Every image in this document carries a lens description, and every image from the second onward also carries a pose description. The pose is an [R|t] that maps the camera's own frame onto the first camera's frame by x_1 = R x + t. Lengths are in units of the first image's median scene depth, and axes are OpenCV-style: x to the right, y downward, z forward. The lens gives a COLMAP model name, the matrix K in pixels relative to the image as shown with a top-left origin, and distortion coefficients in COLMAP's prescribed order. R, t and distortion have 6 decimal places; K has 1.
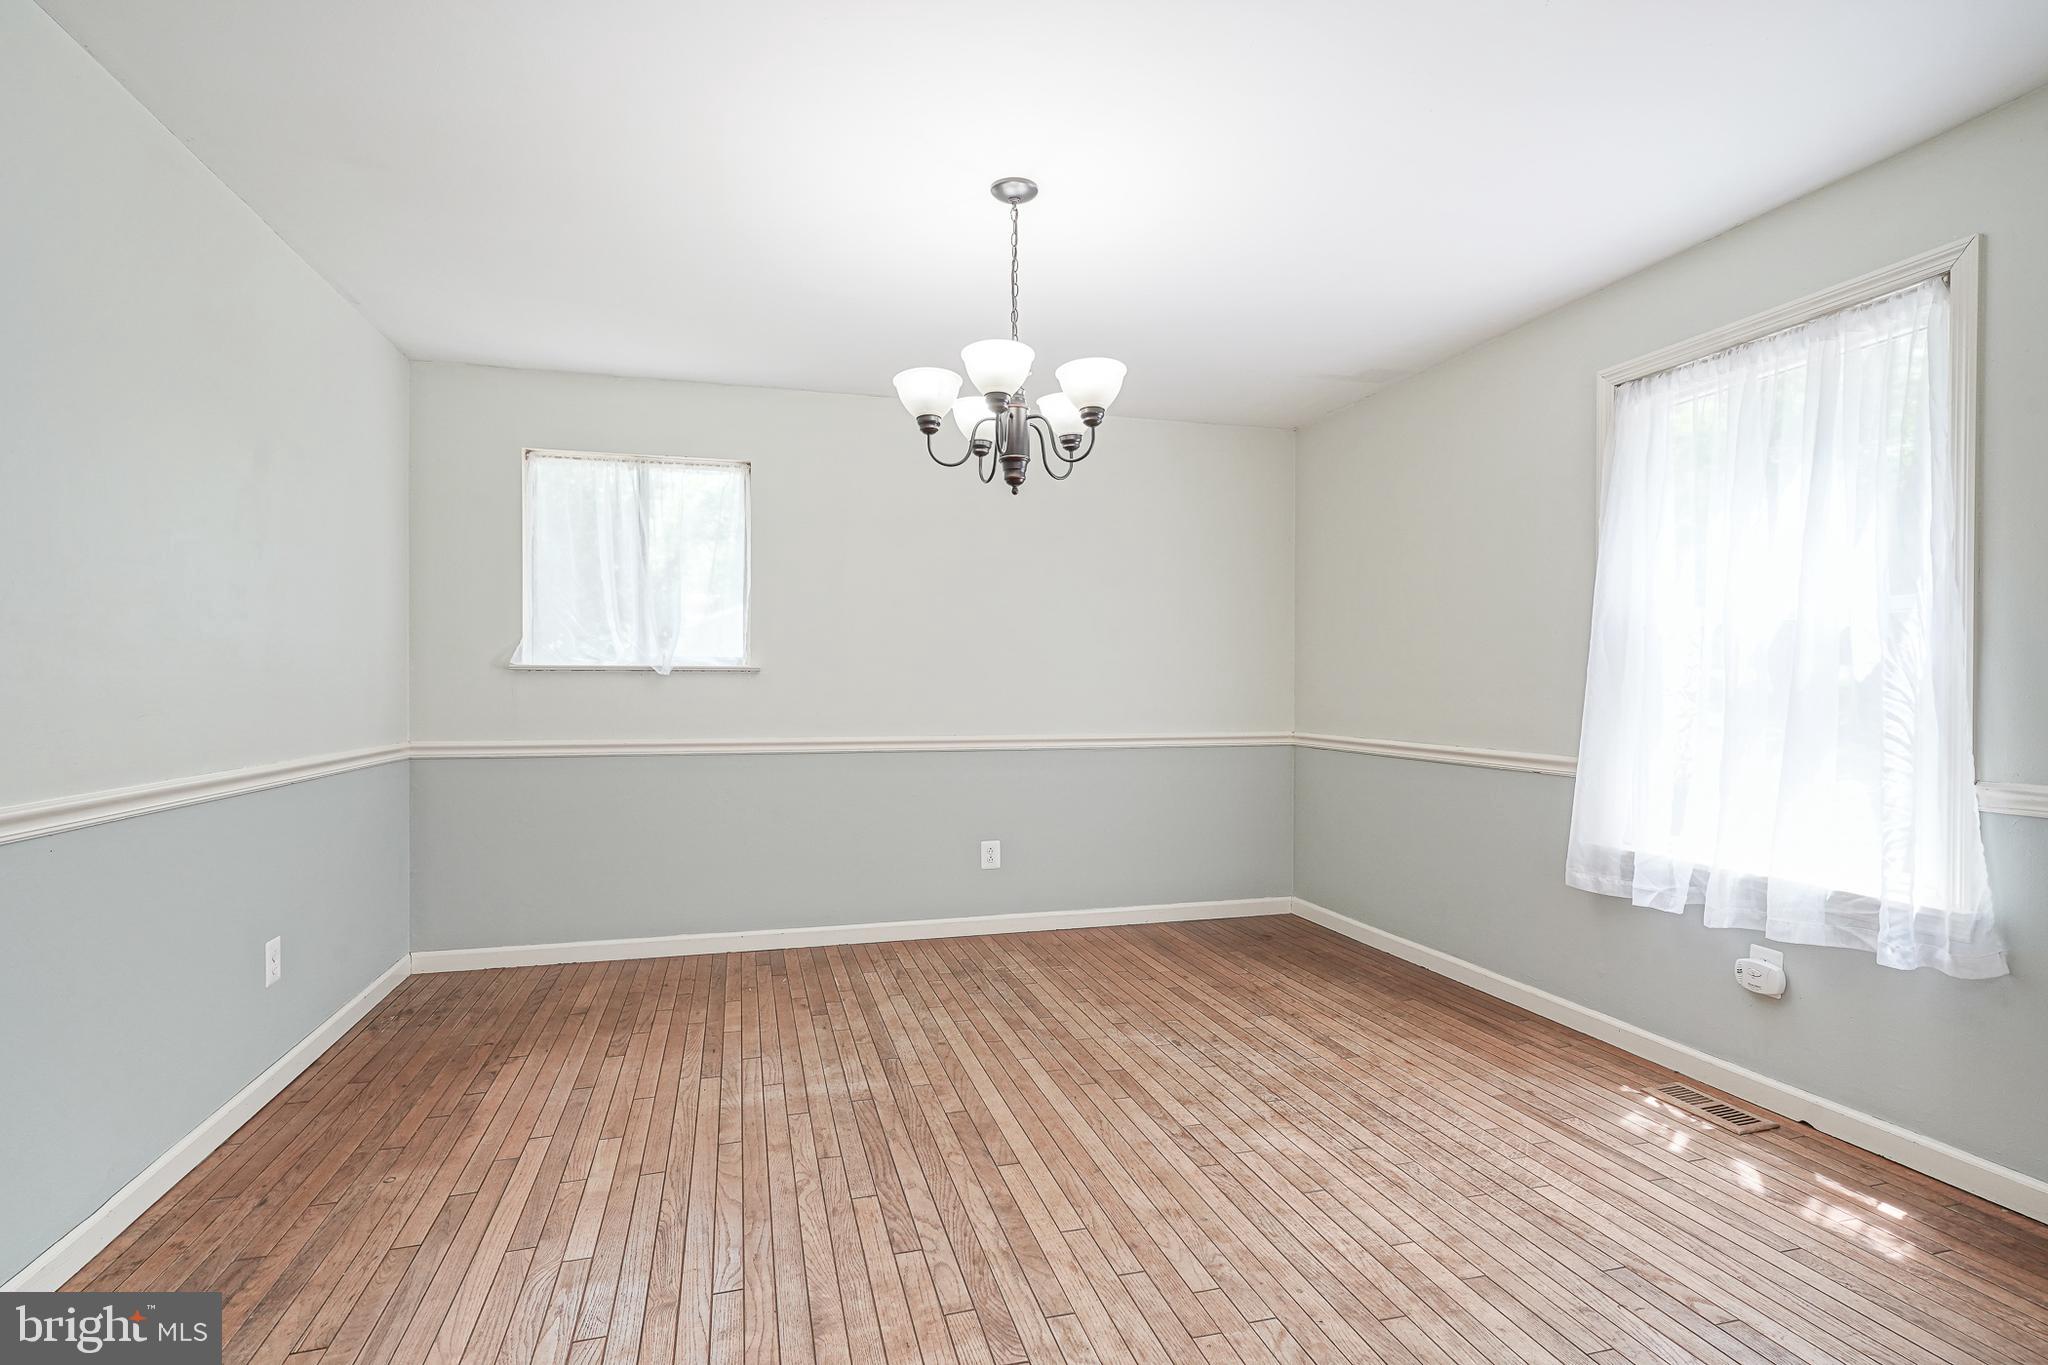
lens RADIAL K [[980.3, 0, 1013.8], [0, 980.3, 684.0], [0, 0, 1]] dist [0.000803, 0.002808]
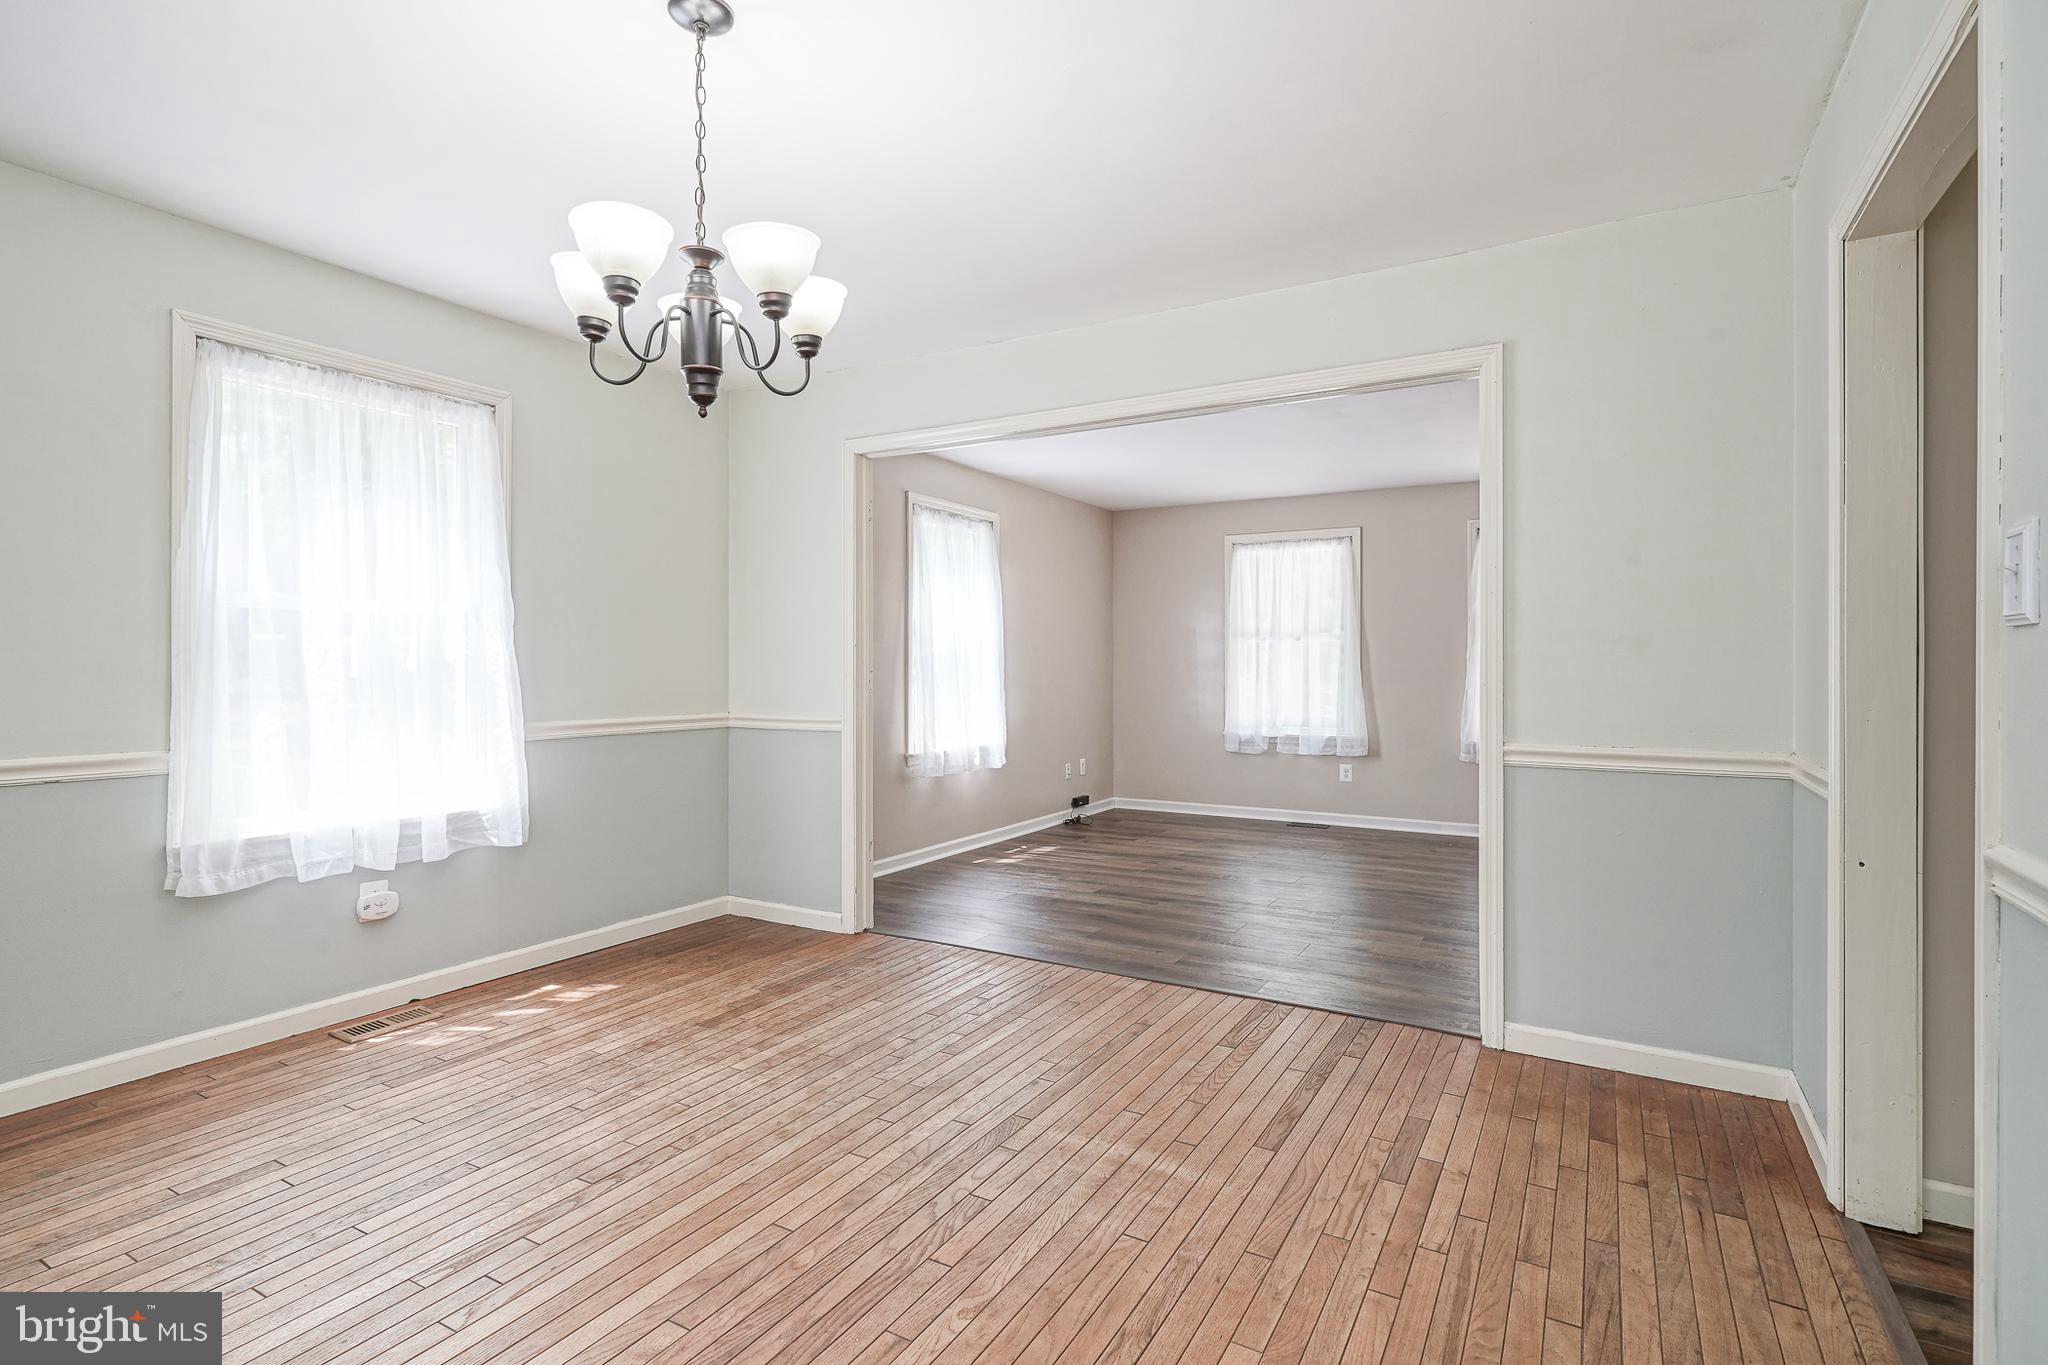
lens RADIAL K [[980.3, 0, 1029.1], [0, 980.3, 669.5], [0, 0, 1]] dist [0.000803, 0.002808]
pose [[-0.694481, -0.004268, 0.719498, -0.732138], [-0.003033, 0.999991, 0.003004, -0.001139], [-0.719504, -0.000096, -0.694488, 1.368795]]
